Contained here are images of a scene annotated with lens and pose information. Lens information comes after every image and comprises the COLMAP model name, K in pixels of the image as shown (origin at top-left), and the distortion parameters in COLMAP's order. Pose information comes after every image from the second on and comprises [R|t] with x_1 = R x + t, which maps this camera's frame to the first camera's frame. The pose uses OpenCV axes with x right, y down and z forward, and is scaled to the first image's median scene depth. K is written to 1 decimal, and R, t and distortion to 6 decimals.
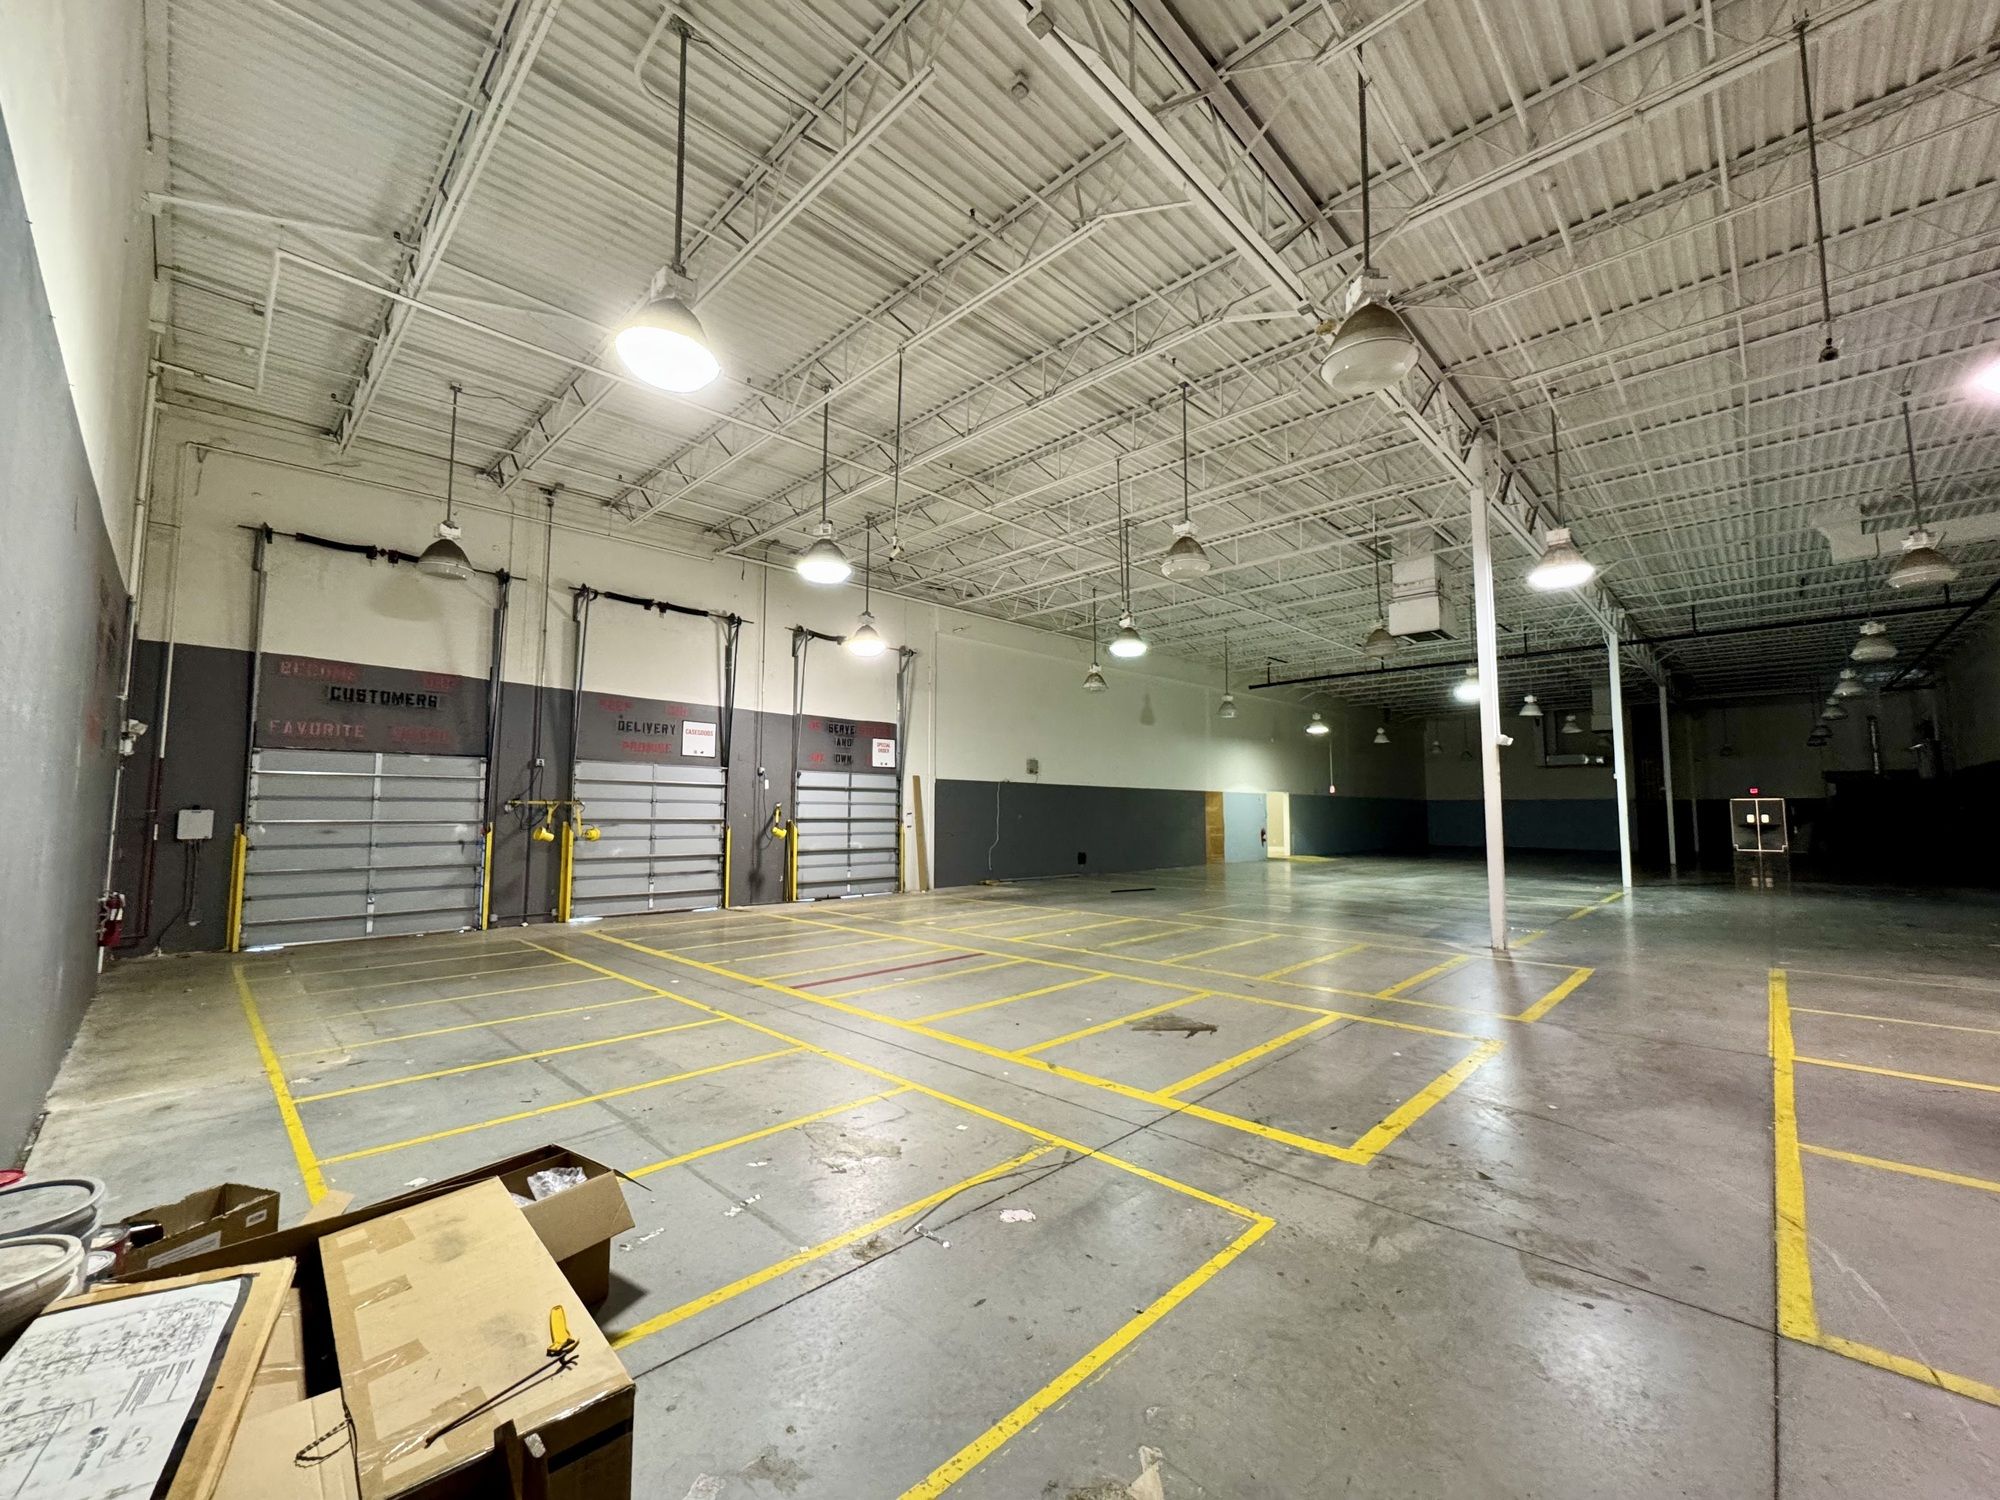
lens RADIAL K [[797.4, 0, 998.9], [0, 797.4, 754.9], [0, 0, 1]] dist [-0.001713, -0.000892]
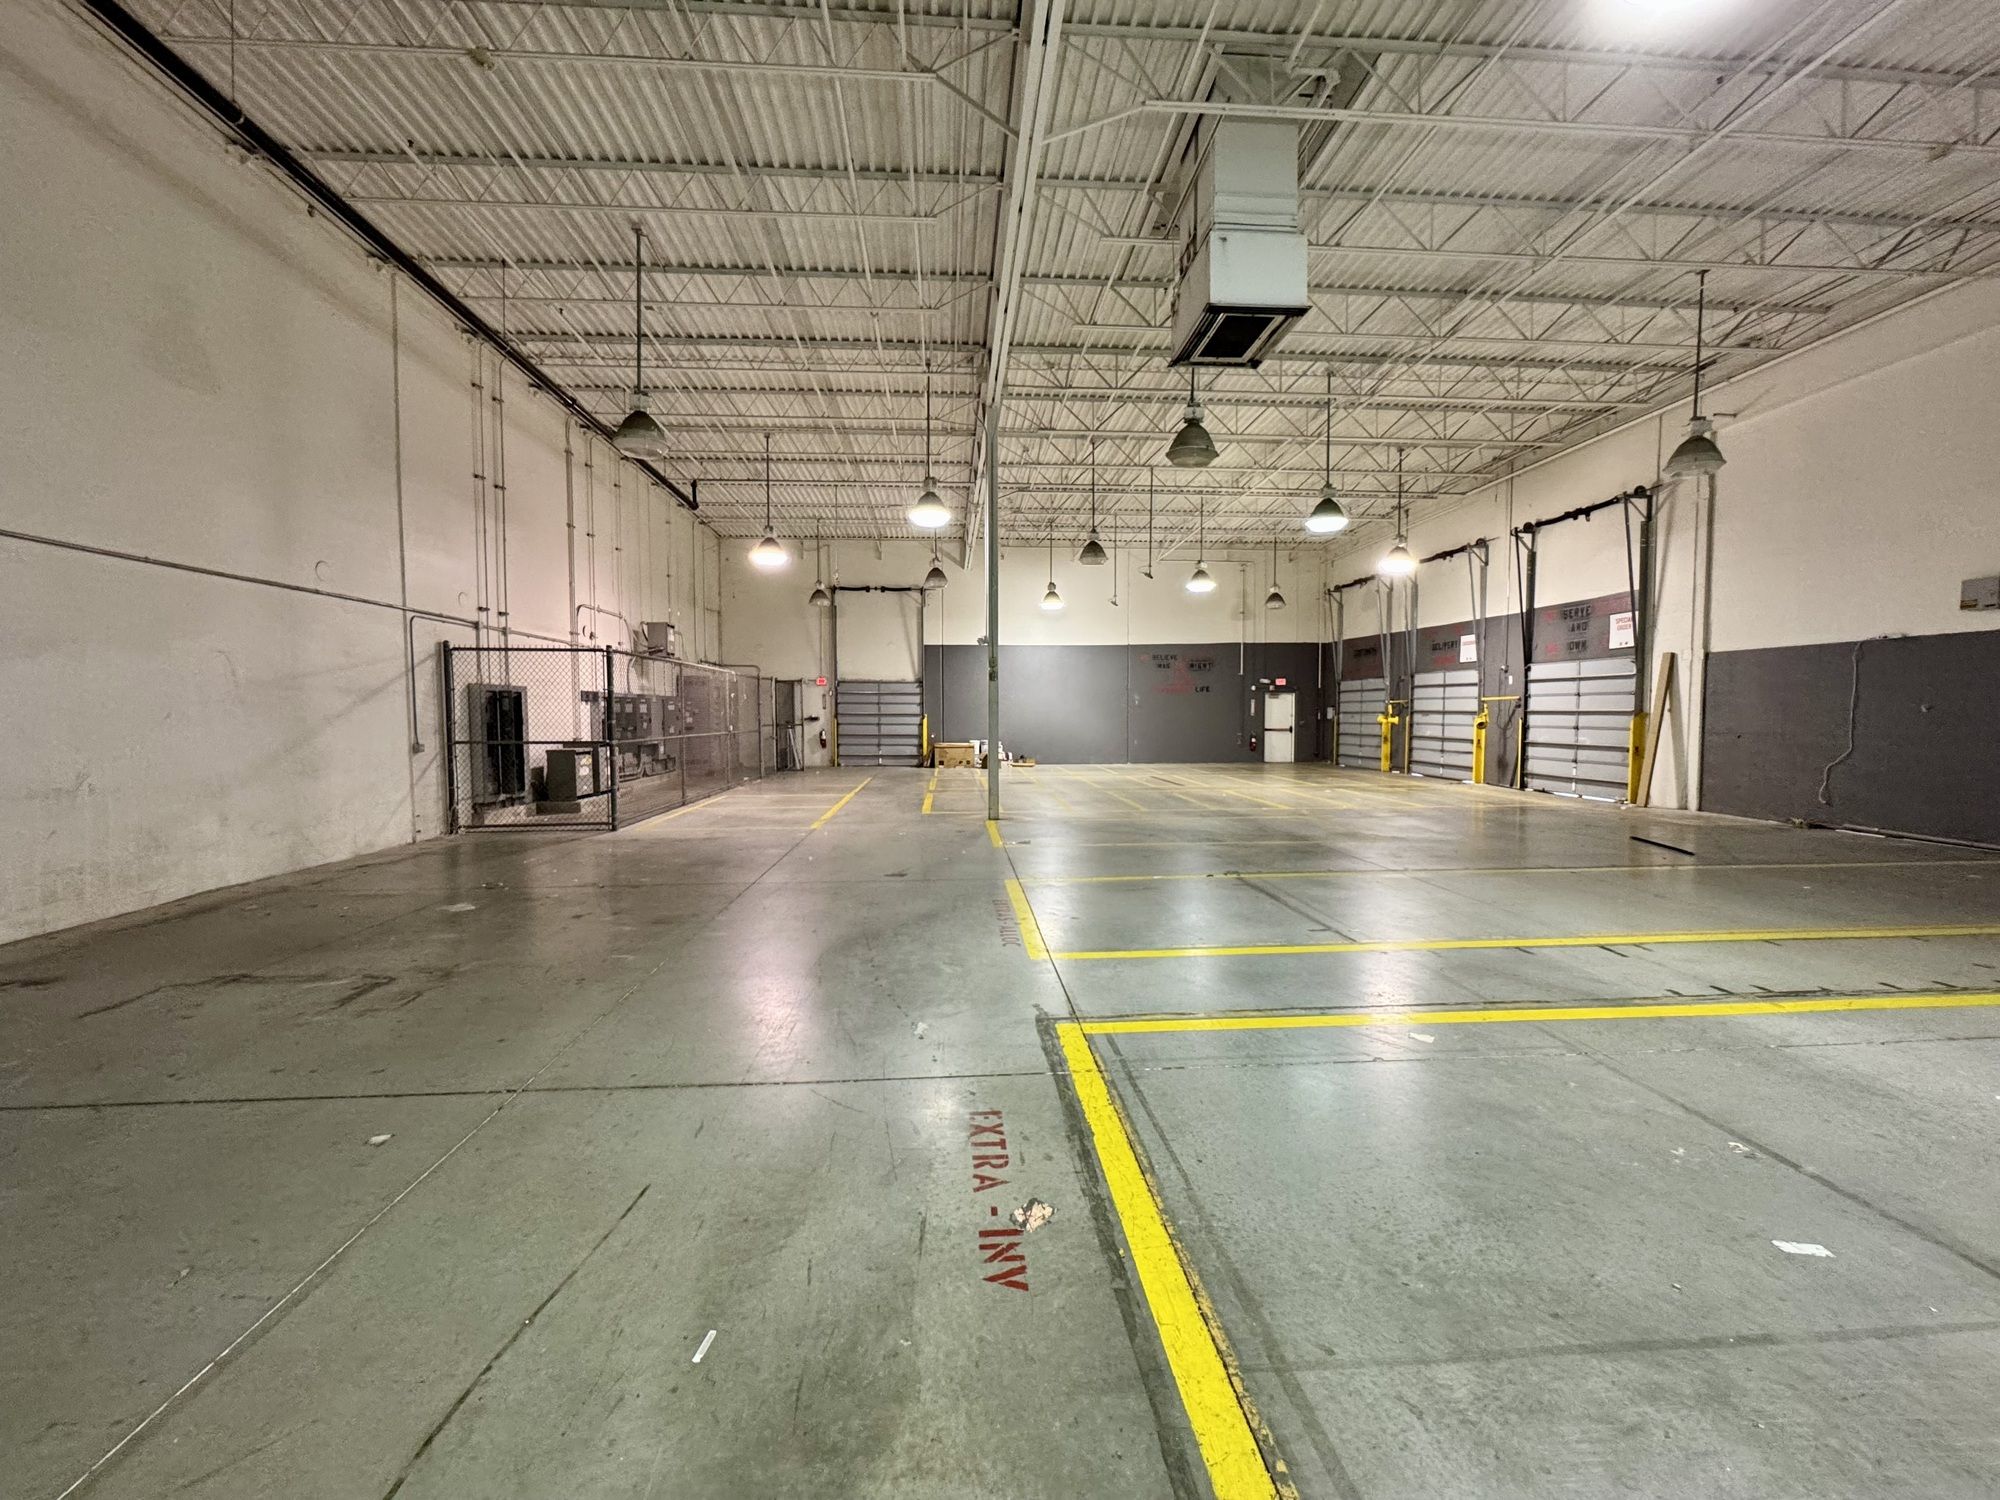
lens RADIAL K [[797.4, 0, 1002.2], [0, 797.4, 749.6], [0, 0, 1]] dist [-0.001713, -0.000892]
pose [[-0.673868, 0.043477, -0.737571, 0.971870], [0.068873, 0.997617, -0.004119, 0.086649], [0.735635, -0.053575, -0.675257, 1.185120]]
